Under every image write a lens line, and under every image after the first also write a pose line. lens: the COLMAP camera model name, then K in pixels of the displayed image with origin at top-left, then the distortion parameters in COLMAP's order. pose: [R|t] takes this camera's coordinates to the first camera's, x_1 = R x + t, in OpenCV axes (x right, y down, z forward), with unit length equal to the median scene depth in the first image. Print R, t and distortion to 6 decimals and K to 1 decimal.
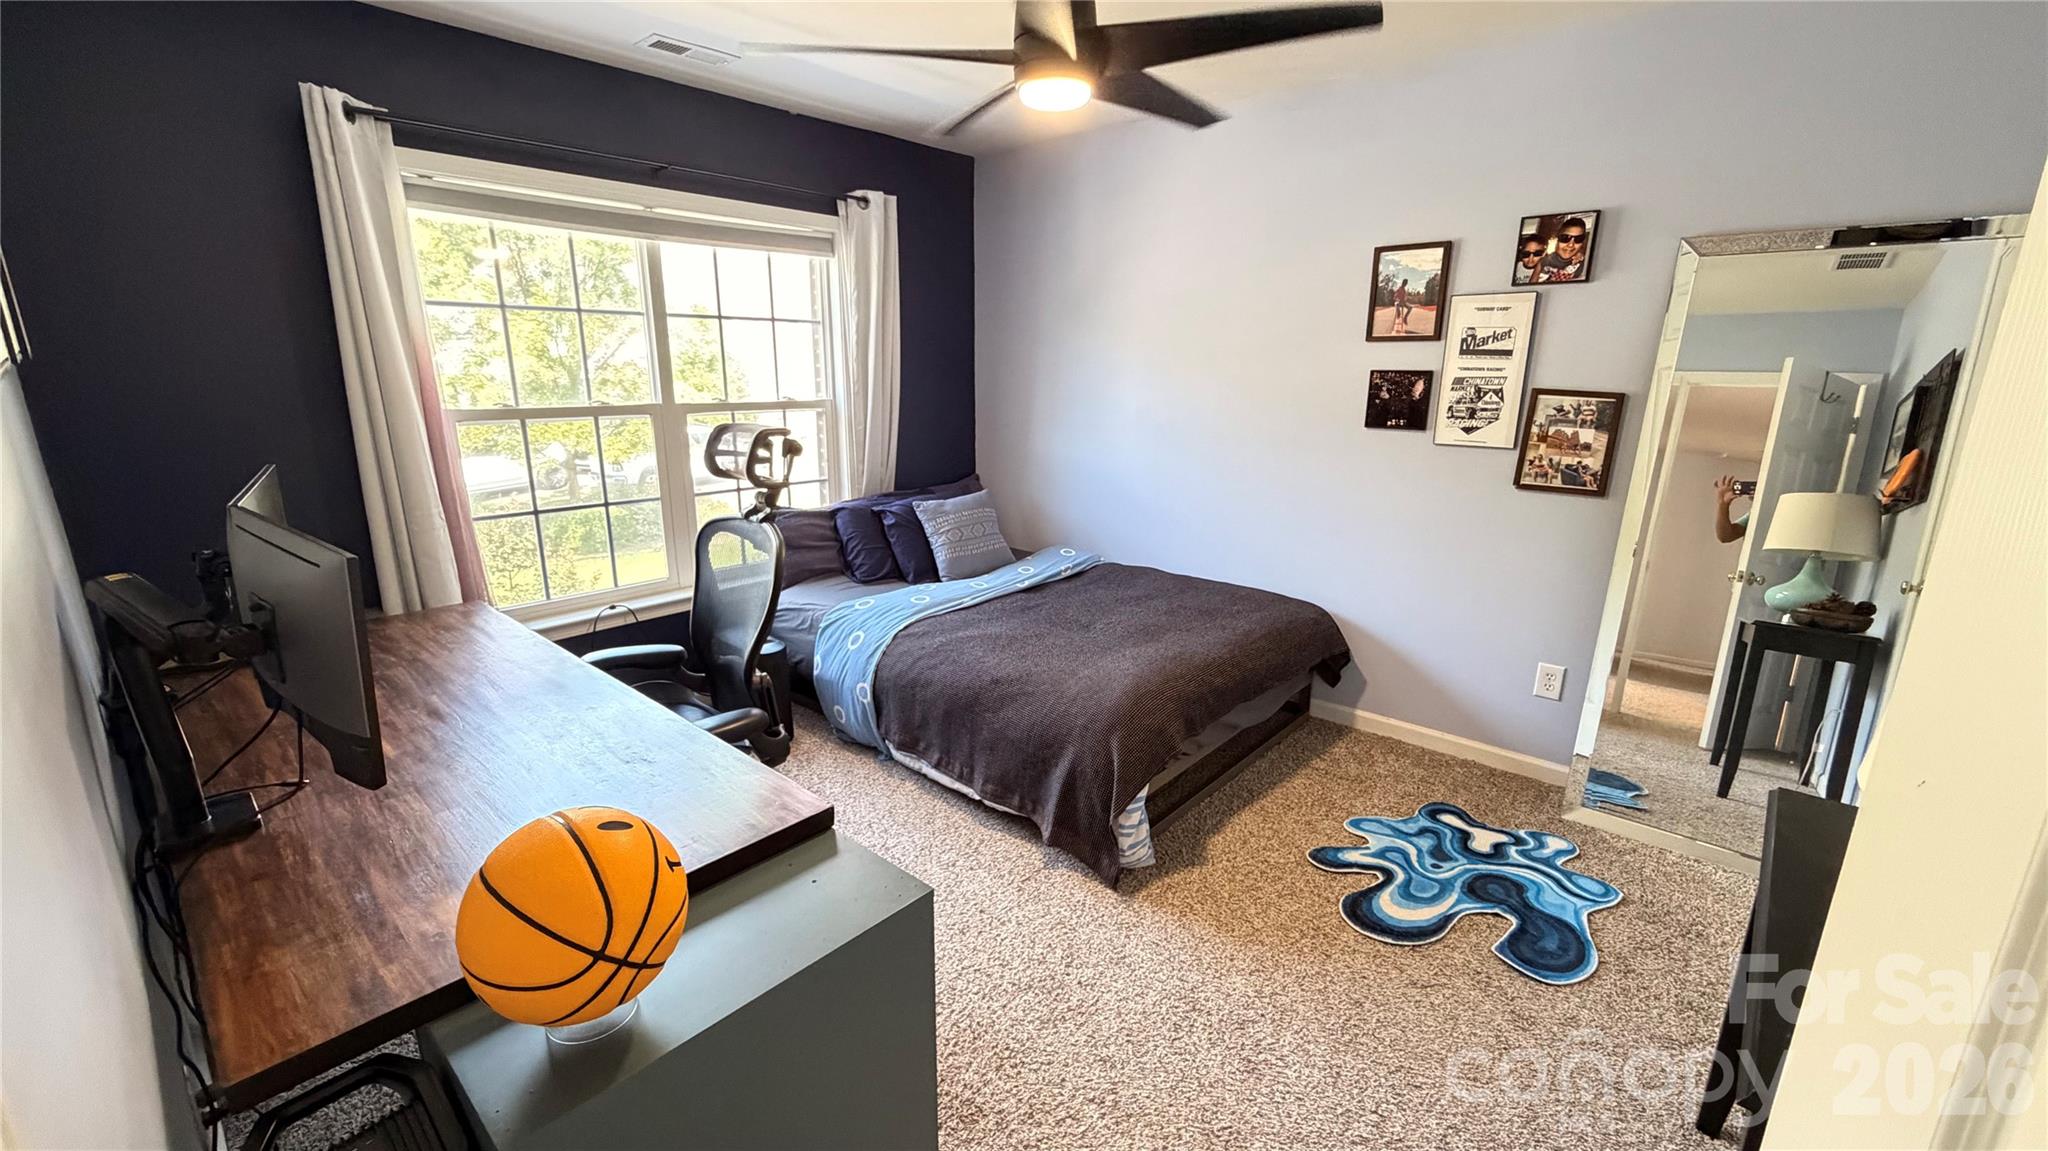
lens RADIAL K [[817.7, 0, 1023.2], [0, 817.7, 570.8], [0, 0, 1]] dist [0.001780, 0.000191]
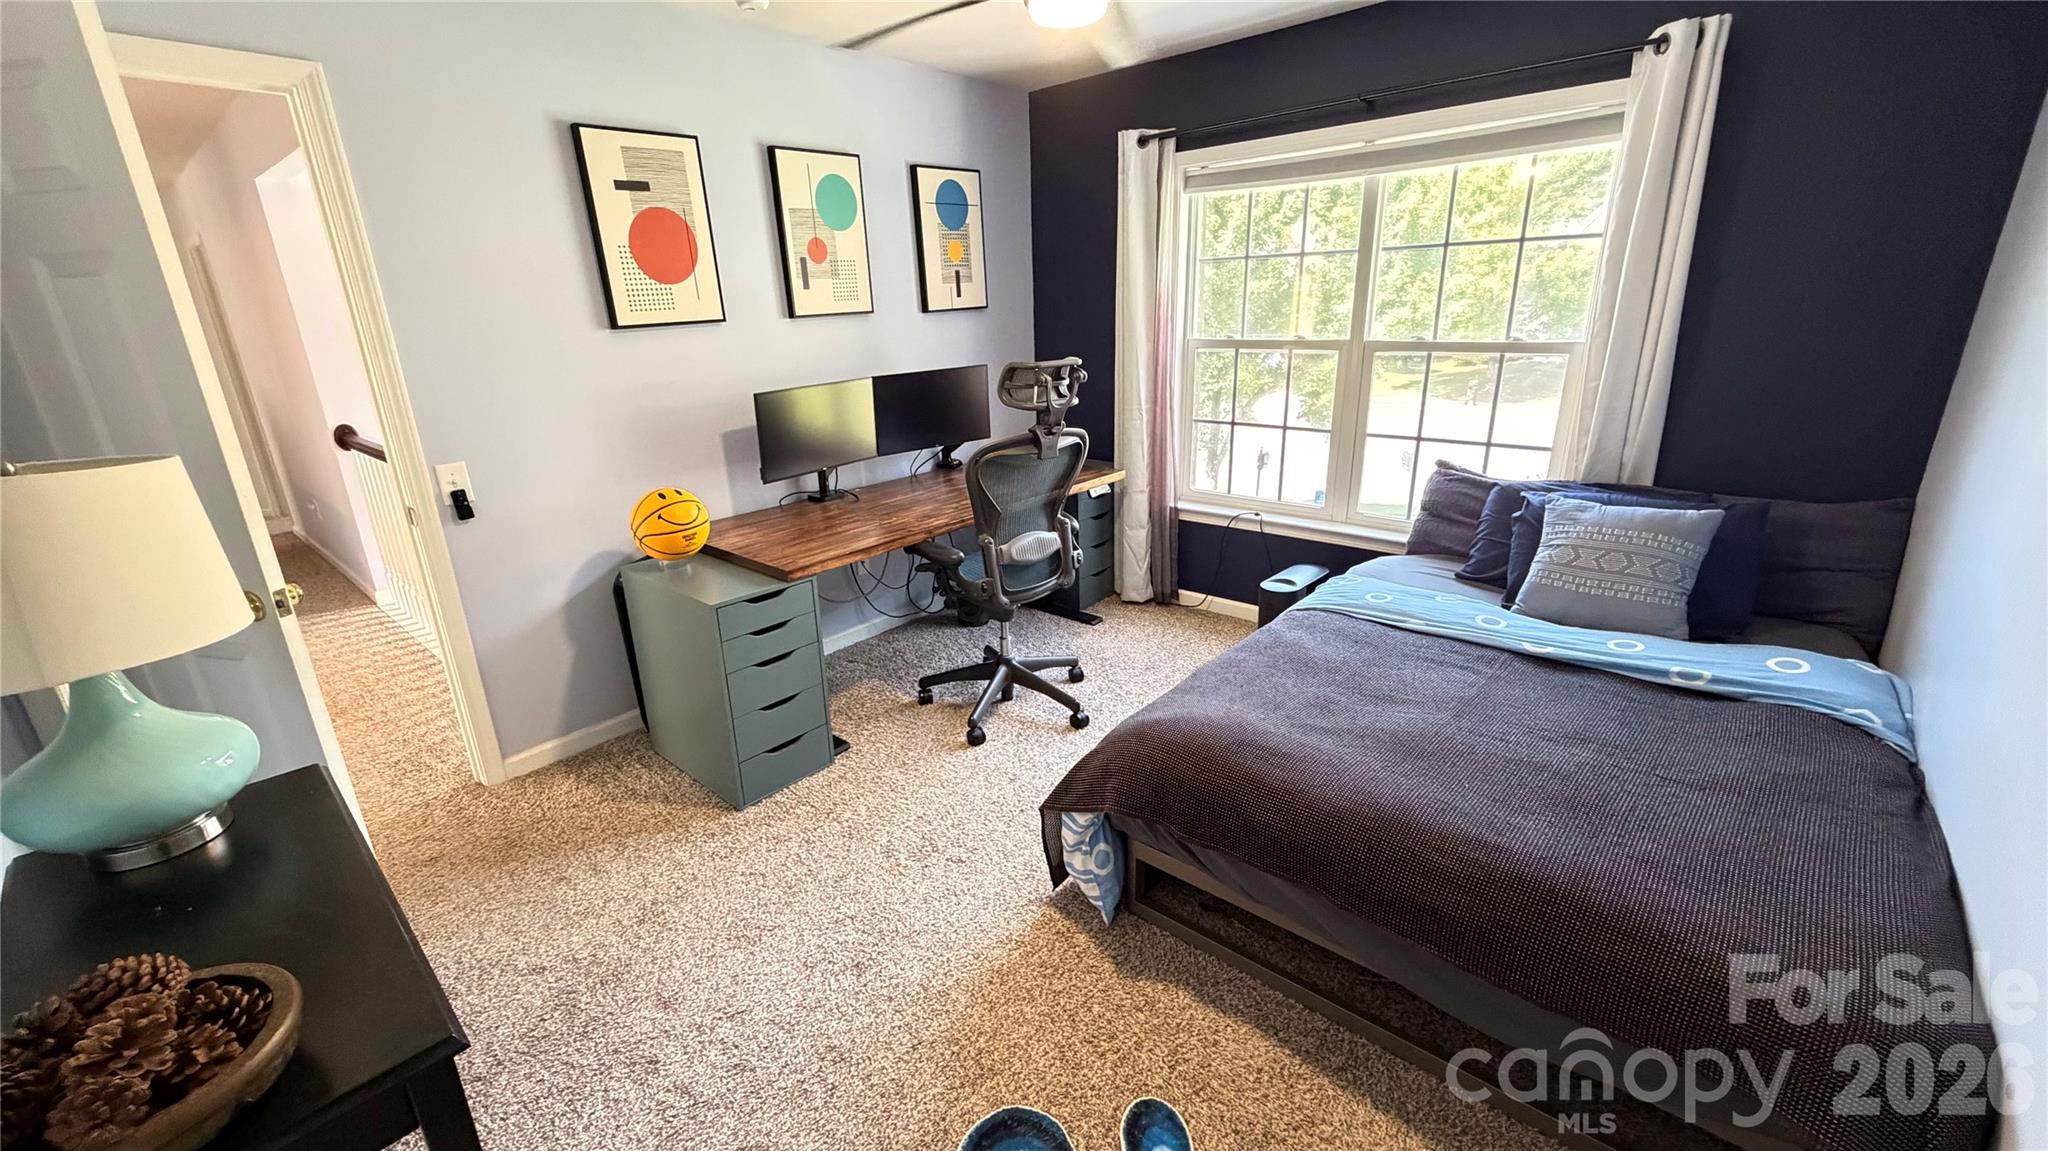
lens RADIAL K [[817.7, 0, 1017.5], [0, 817.7, 572.4], [0, 0, 1]] dist [0.001780, 0.000191]
pose [[0.006853, 0.307306, -0.951586, 0.886350], [-0.213902, 0.930033, 0.298805, -0.214560], [0.976831, 0.201499, 0.072107, 0.821042]]
